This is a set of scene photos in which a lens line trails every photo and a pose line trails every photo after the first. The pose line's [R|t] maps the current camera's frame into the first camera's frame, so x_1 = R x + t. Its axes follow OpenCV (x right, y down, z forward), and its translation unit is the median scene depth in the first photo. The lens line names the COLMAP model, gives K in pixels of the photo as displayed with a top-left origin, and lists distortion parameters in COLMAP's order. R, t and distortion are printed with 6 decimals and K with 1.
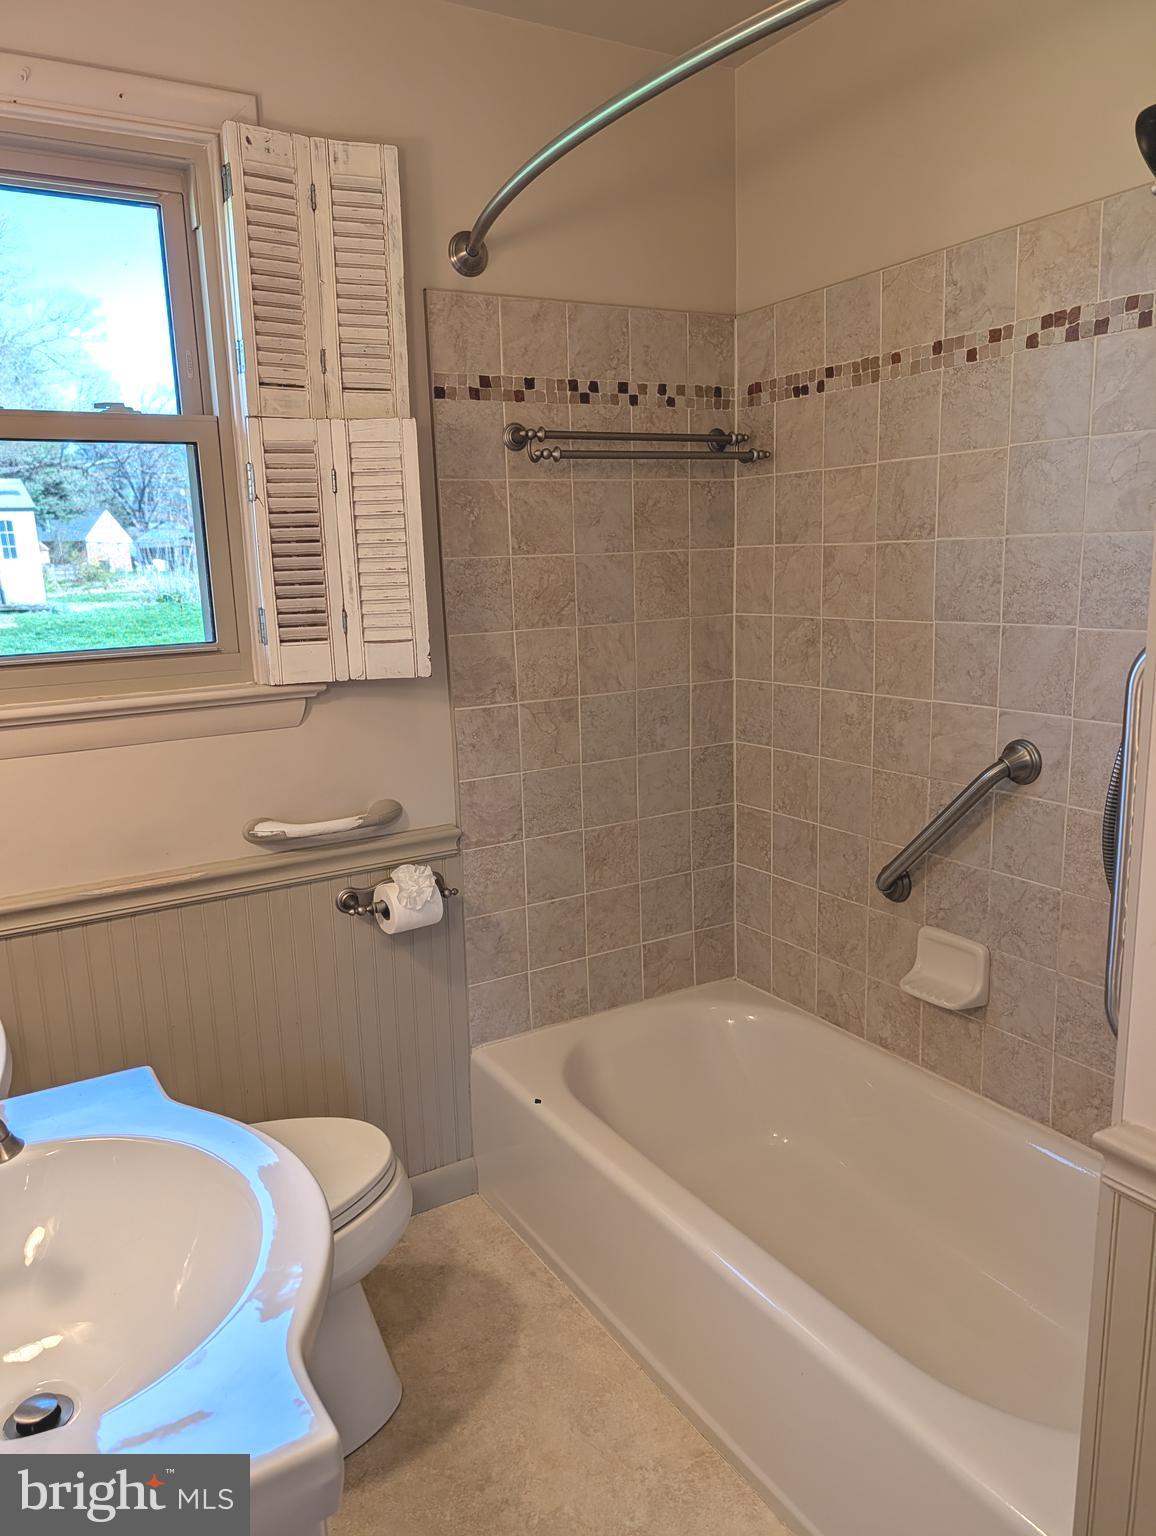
lens RADIAL K [[1095.5, 0, 579.2], [0, 1095.5, 783.6], [0, 0, 1]] dist [0.044897, -0.036285]
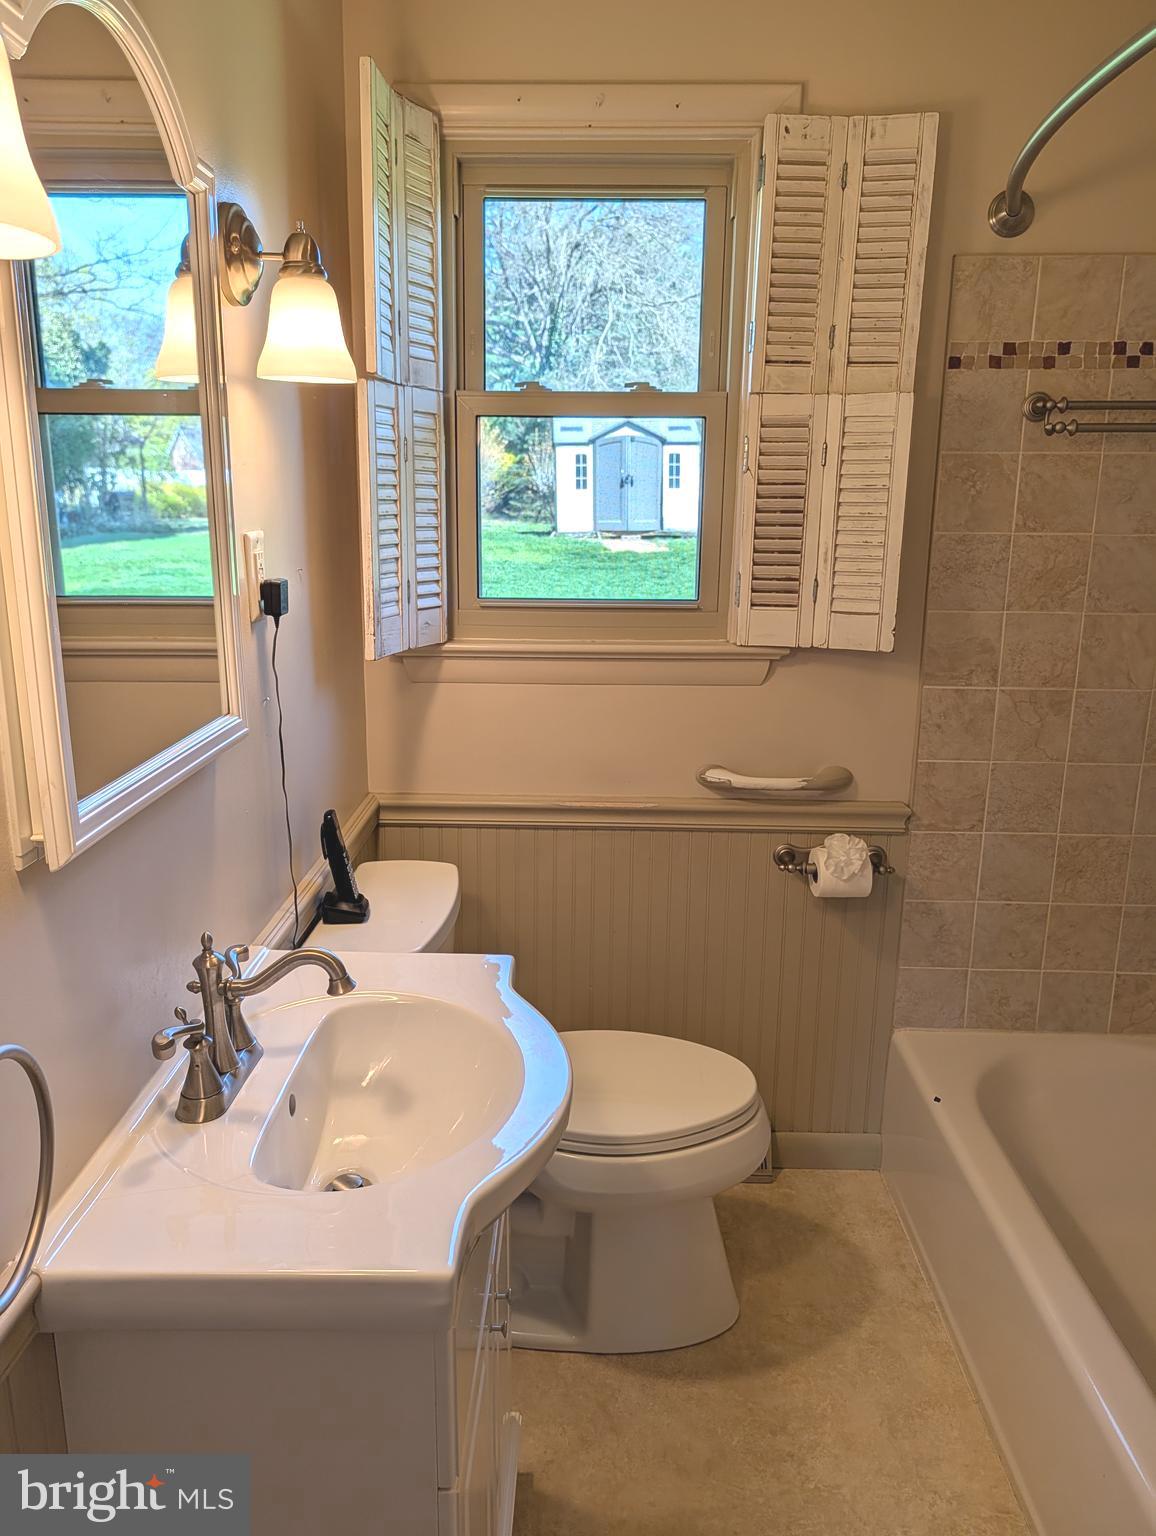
lens RADIAL K [[1095.5, 0, 573.7], [0, 1095.5, 765.4], [0, 0, 1]] dist [0.044897, -0.036285]
pose [[0.850886, 0.166588, -0.498239, 0.130506], [-0.148744, 0.985978, 0.075644, -0.028945], [0.503854, 0.009746, 0.863734, -0.004269]]
